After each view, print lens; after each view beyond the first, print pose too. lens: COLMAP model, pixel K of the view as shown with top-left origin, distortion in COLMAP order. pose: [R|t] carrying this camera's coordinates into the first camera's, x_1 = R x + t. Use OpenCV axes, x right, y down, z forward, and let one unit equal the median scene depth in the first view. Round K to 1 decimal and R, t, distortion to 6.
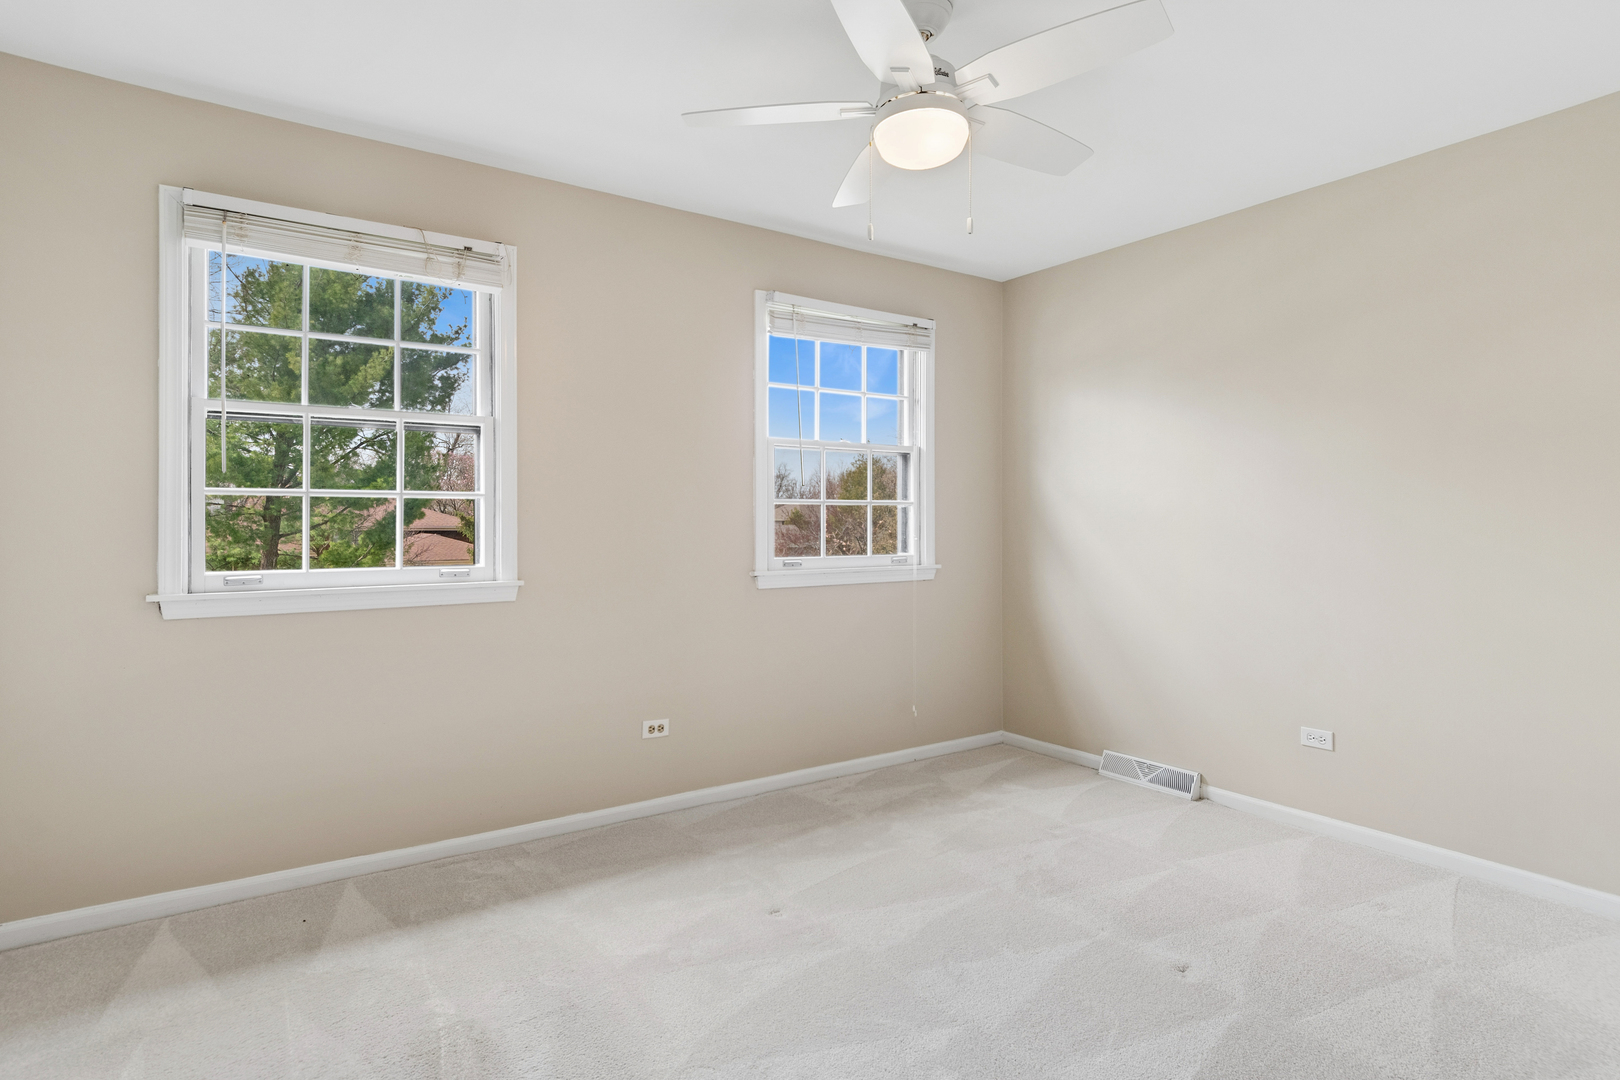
lens RADIAL K [[861.7, 0, 821.8], [0, 861.7, 523.7], [0, 0, 1]] dist [-0.005920, -0.000749]
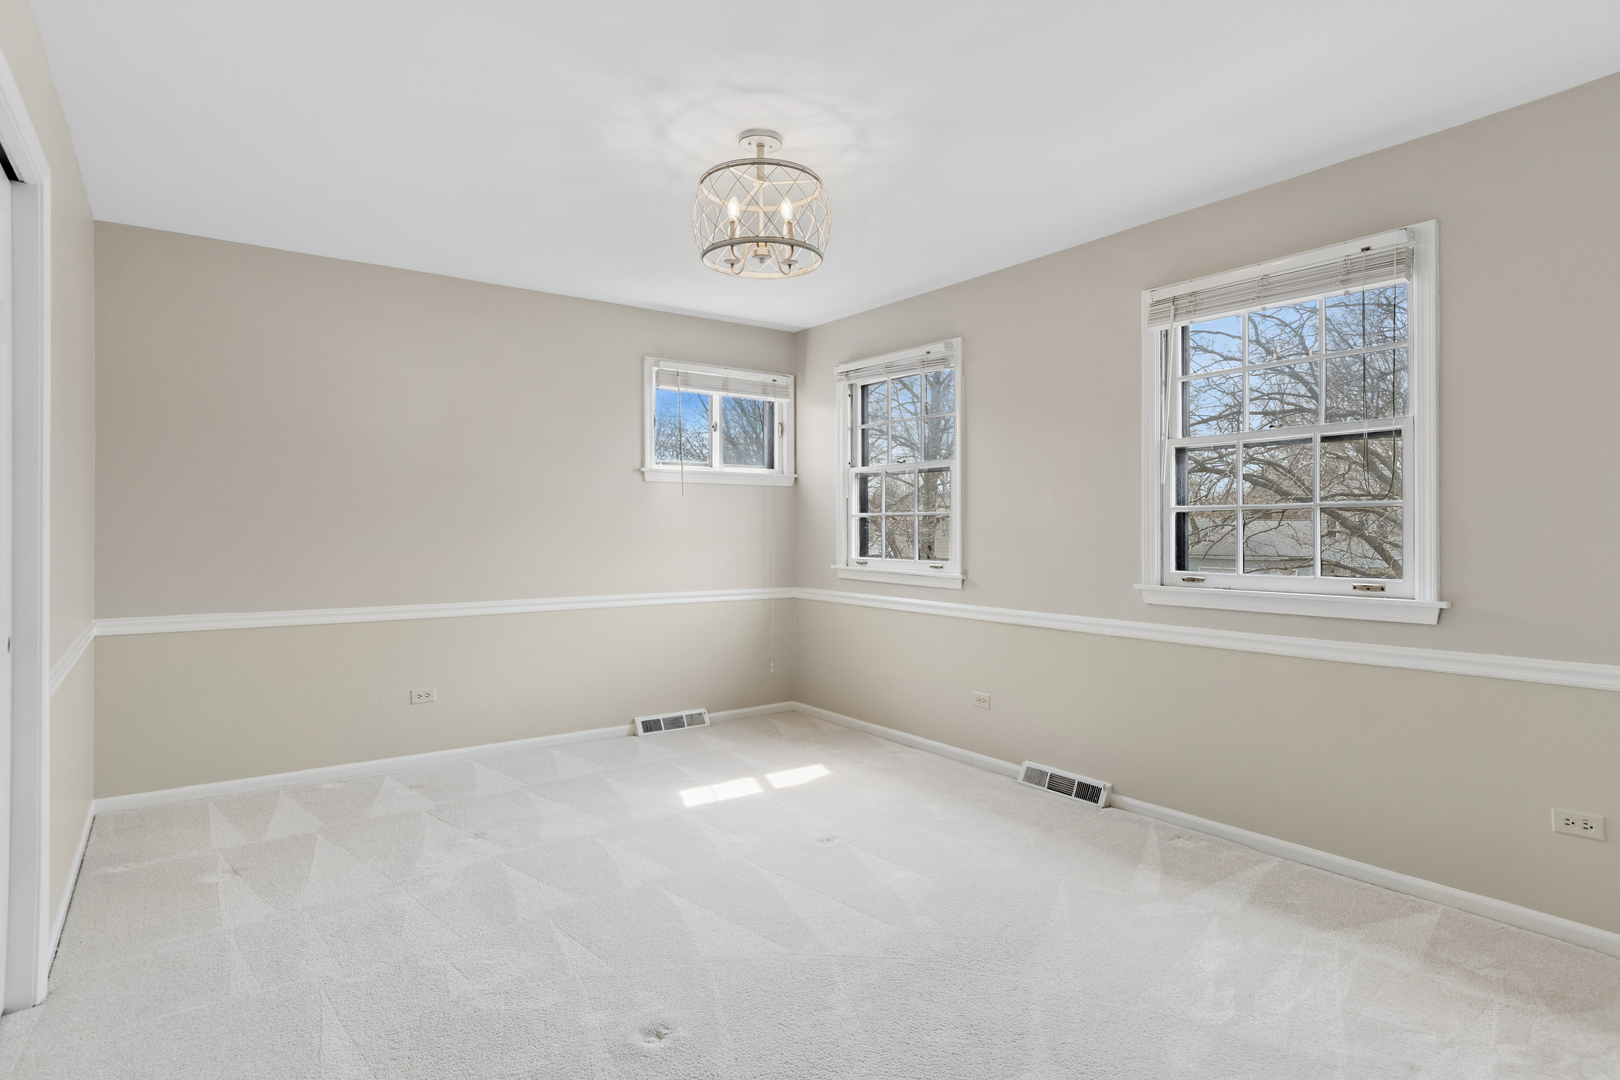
lens RADIAL K [[861.7, 0, 818.6], [0, 861.7, 534.8], [0, 0, 1]] dist [-0.005920, -0.000749]
pose [[0.010331, 0.004195, -0.999938, 0.624272], [-0.007238, 0.999965, 0.004120, -0.000551], [0.999920, 0.007195, 0.010361, 0.444129]]
